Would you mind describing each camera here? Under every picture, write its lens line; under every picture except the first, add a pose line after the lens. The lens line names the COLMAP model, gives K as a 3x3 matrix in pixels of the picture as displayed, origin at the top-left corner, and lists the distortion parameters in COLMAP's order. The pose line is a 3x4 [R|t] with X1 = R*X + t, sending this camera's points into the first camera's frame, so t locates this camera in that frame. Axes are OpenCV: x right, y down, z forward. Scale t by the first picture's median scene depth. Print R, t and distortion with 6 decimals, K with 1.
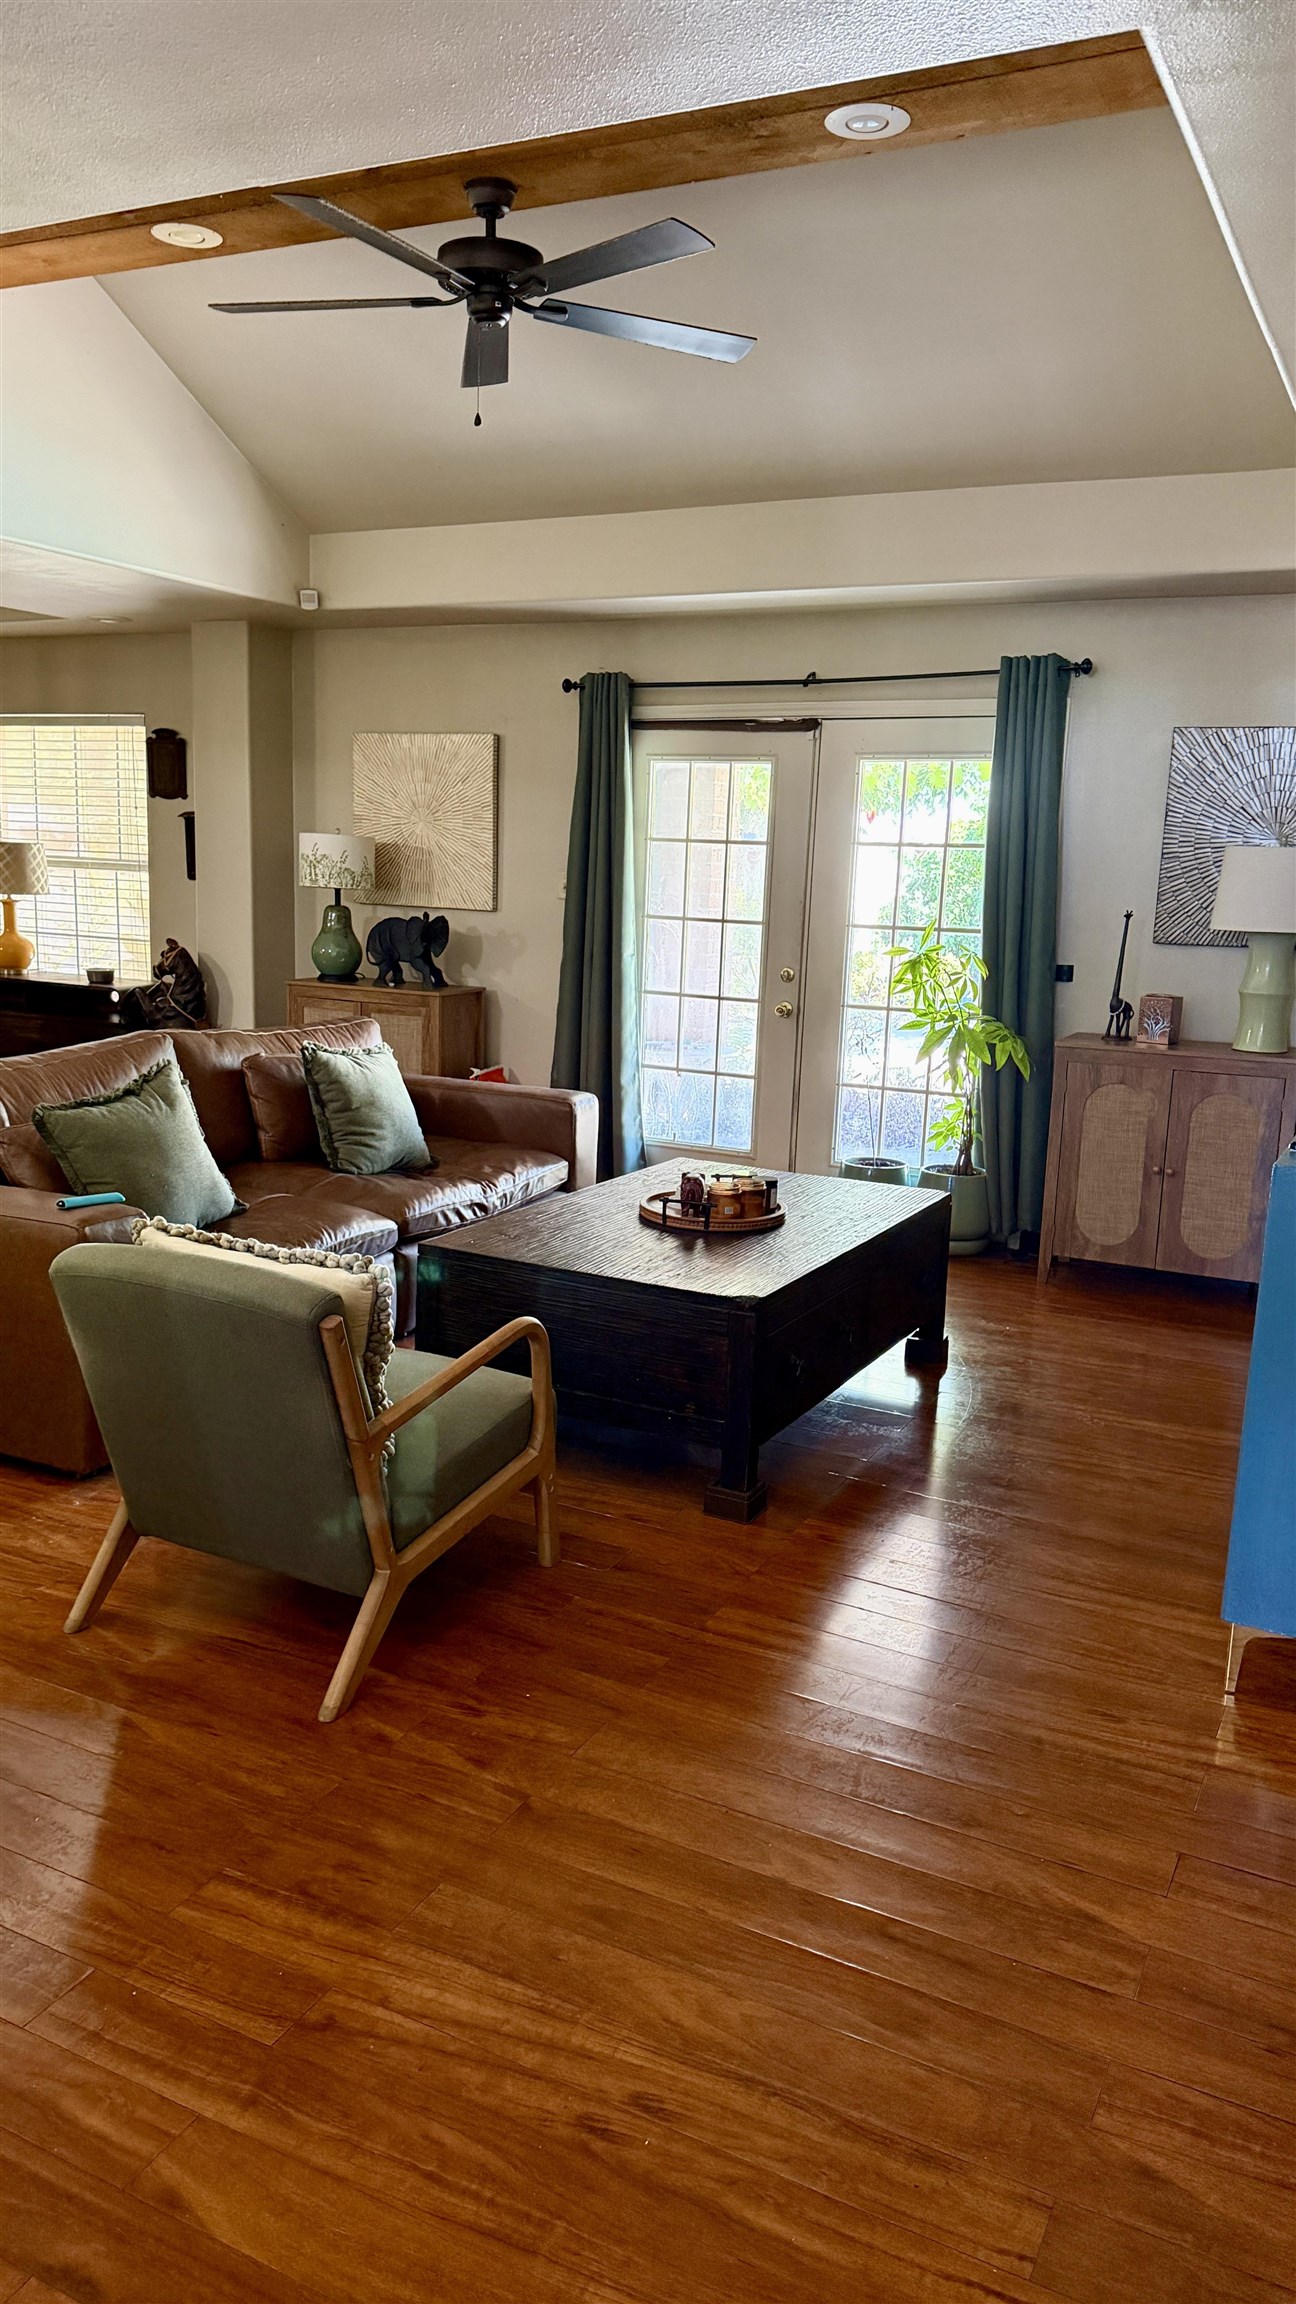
lens RADIAL K [[1600.0, 0, 642.0], [0, 1600.0, 1153.0], [0, 0, 1]] dist [0.082001, -0.040839]
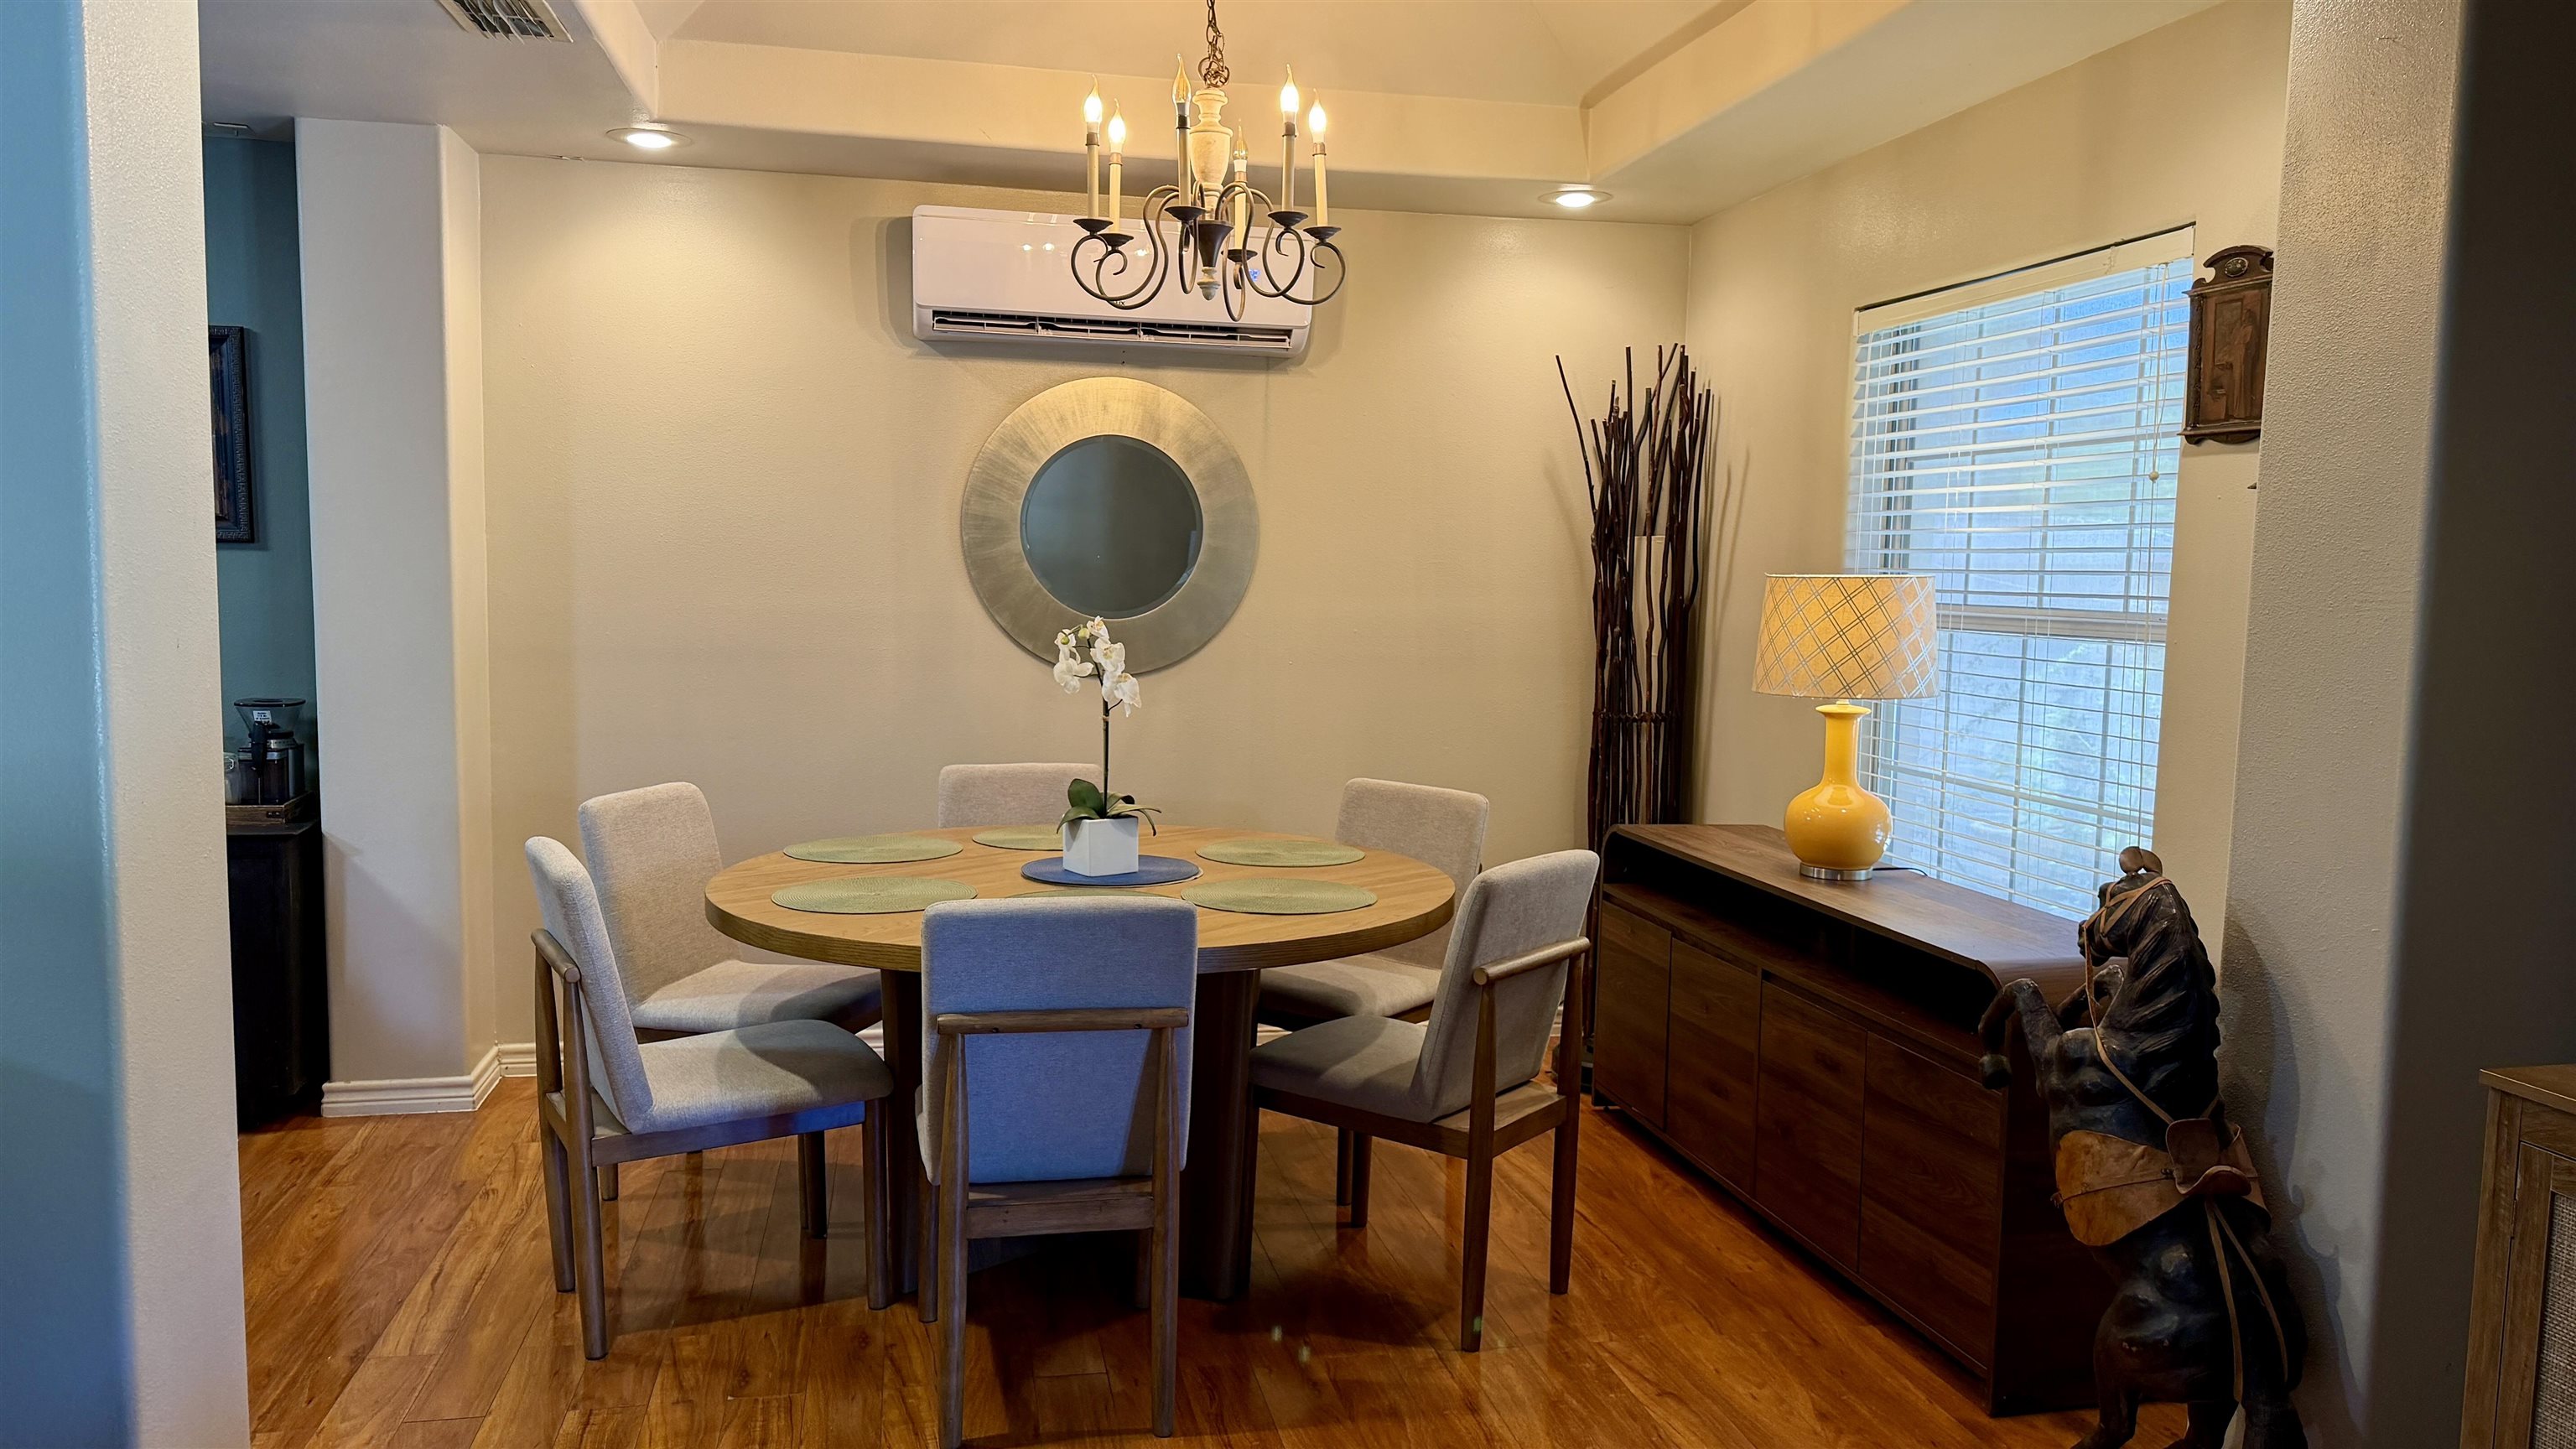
lens RADIAL K [[1788.9, 0, 1276.3], [0, 1788.9, 714.5], [0, 0, 1]] dist [0.082001, -0.040839]
pose [[0.613015, 0.050167, -0.788477, -0.144406], [-0.147429, 0.987717, -0.051777, -0.152010], [0.776194, 0.147984, 0.612881, 0.836724]]
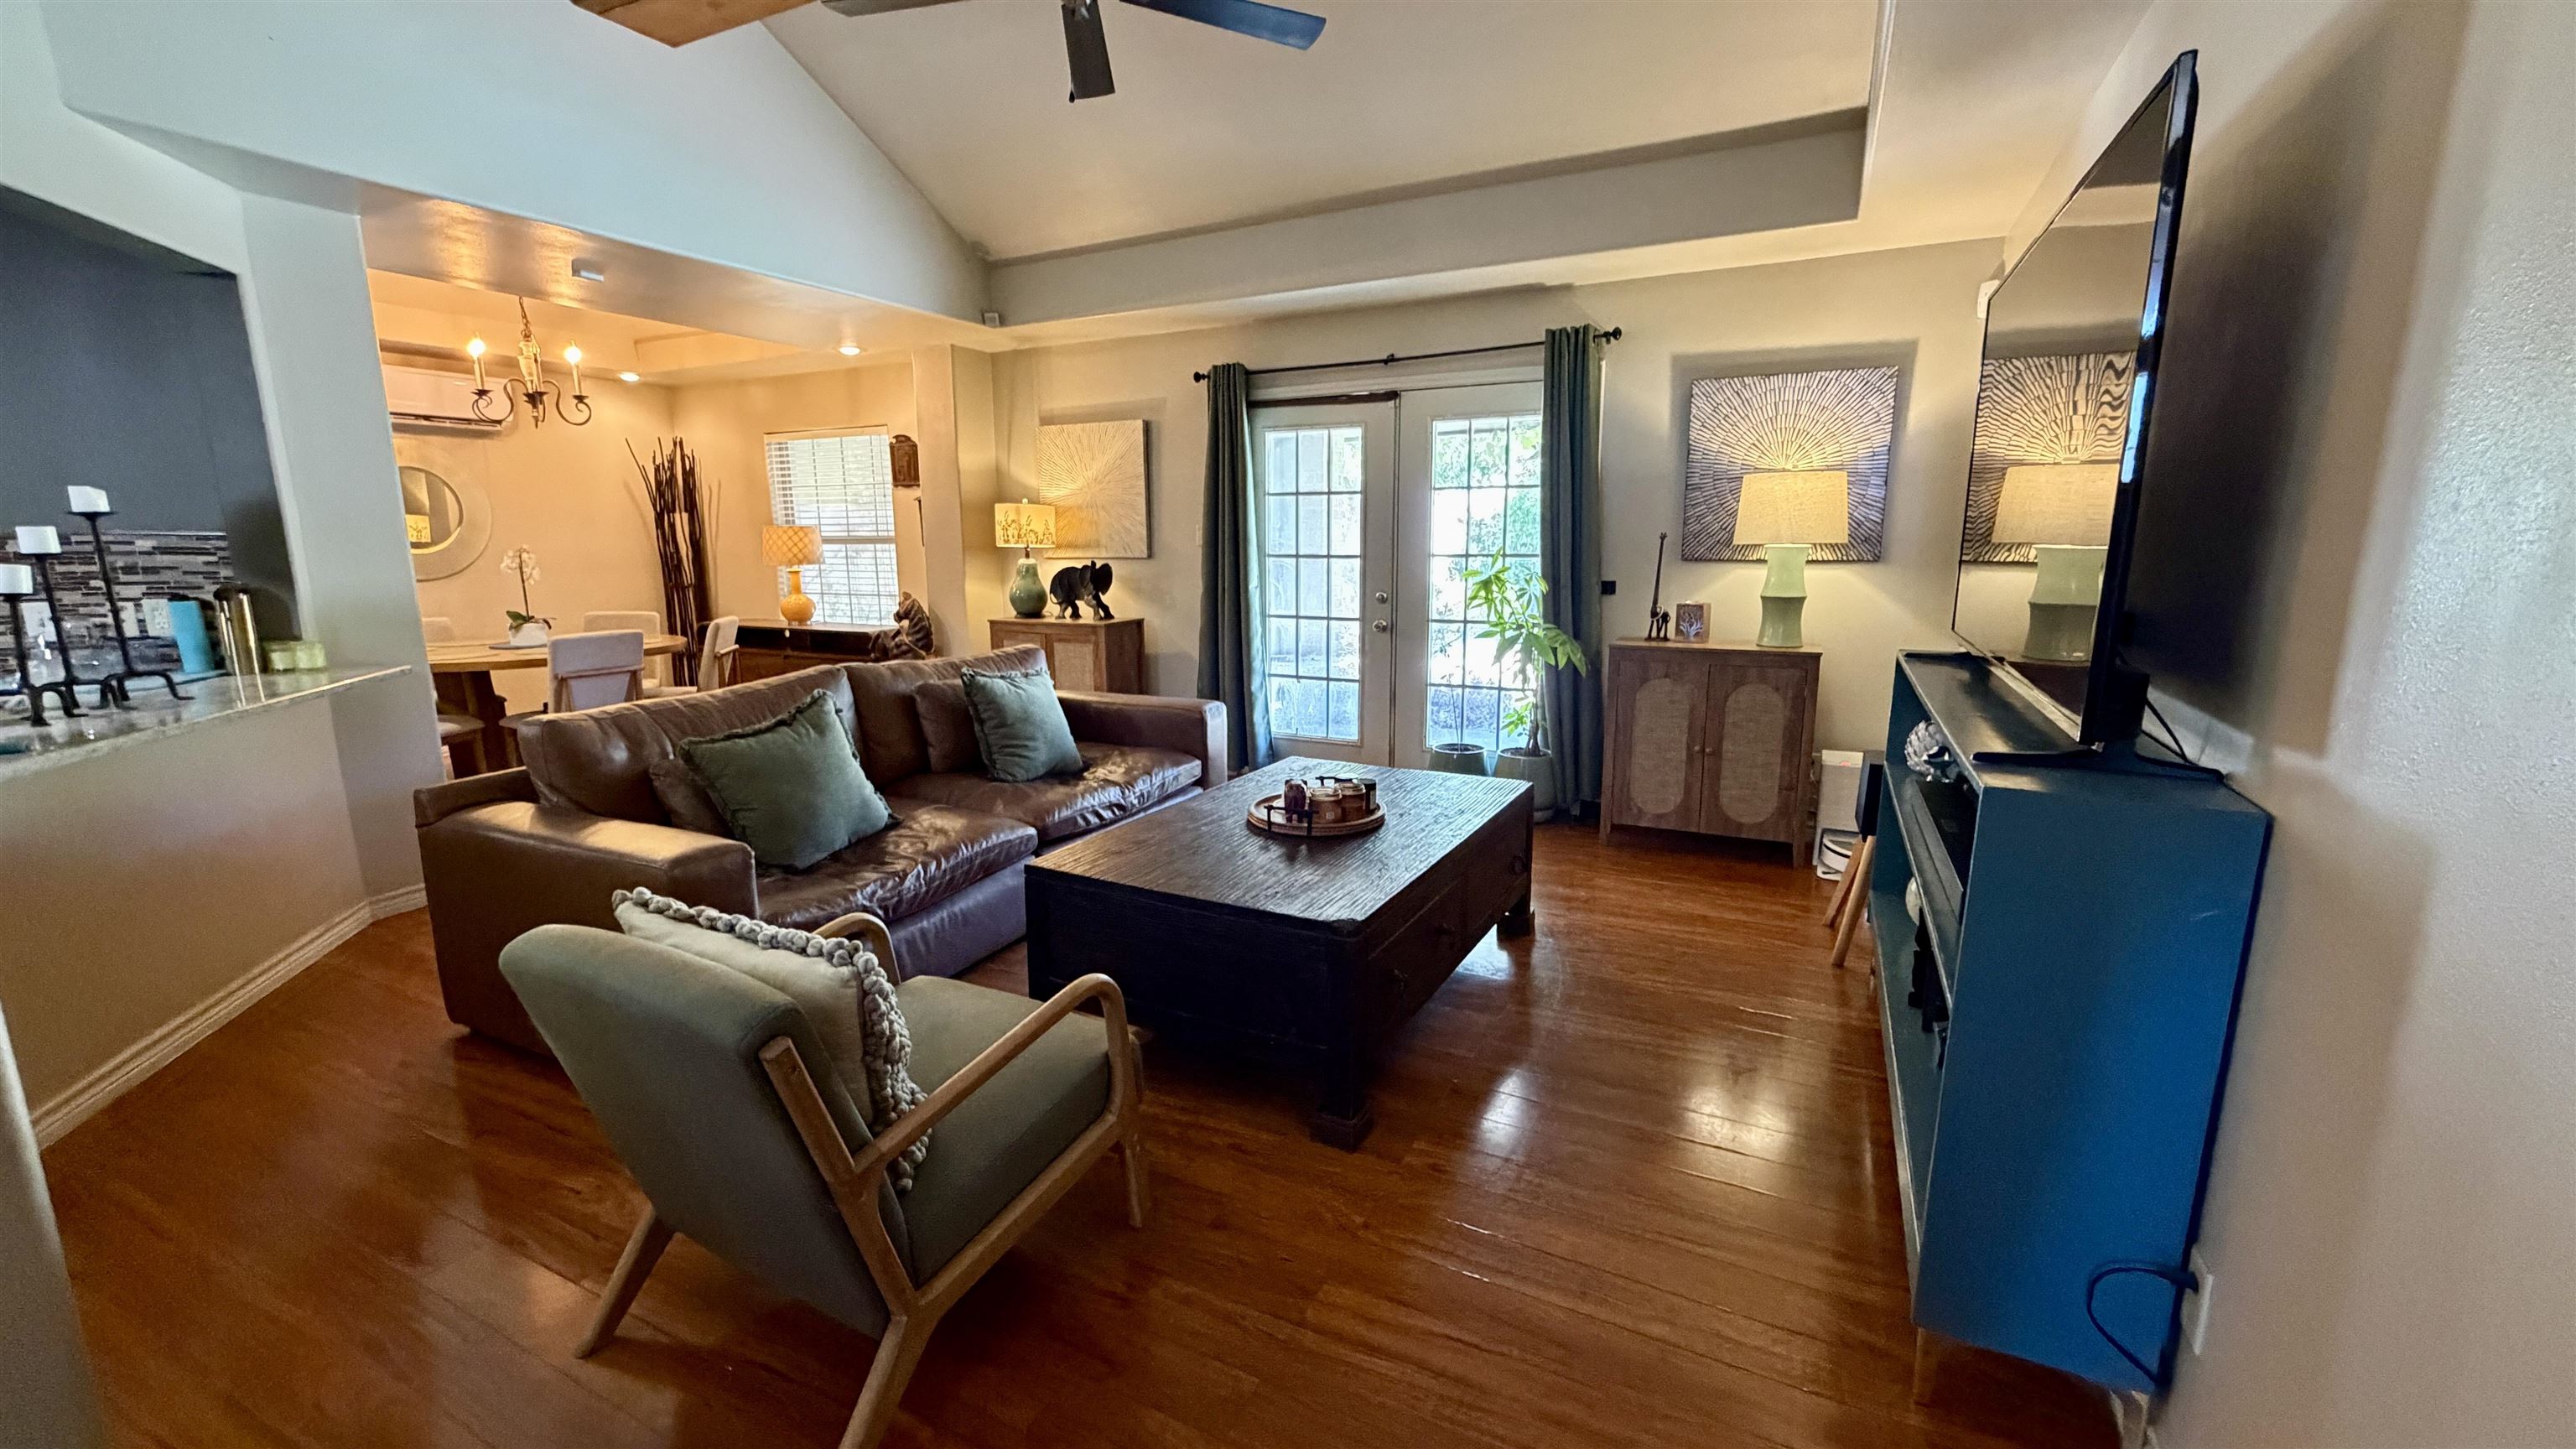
lens RADIAL K [[1026.0, 0, 1288.2], [0, 1026.0, 710.7], [0, 0, 1]] dist [0.009651, 0.000811]
pose [[0.999212, -0.038187, -0.010857, 0.027041], [0.038014, 0.999153, -0.015749, -0.017014], [0.011449, 0.015324, 0.999817, 0.238064]]
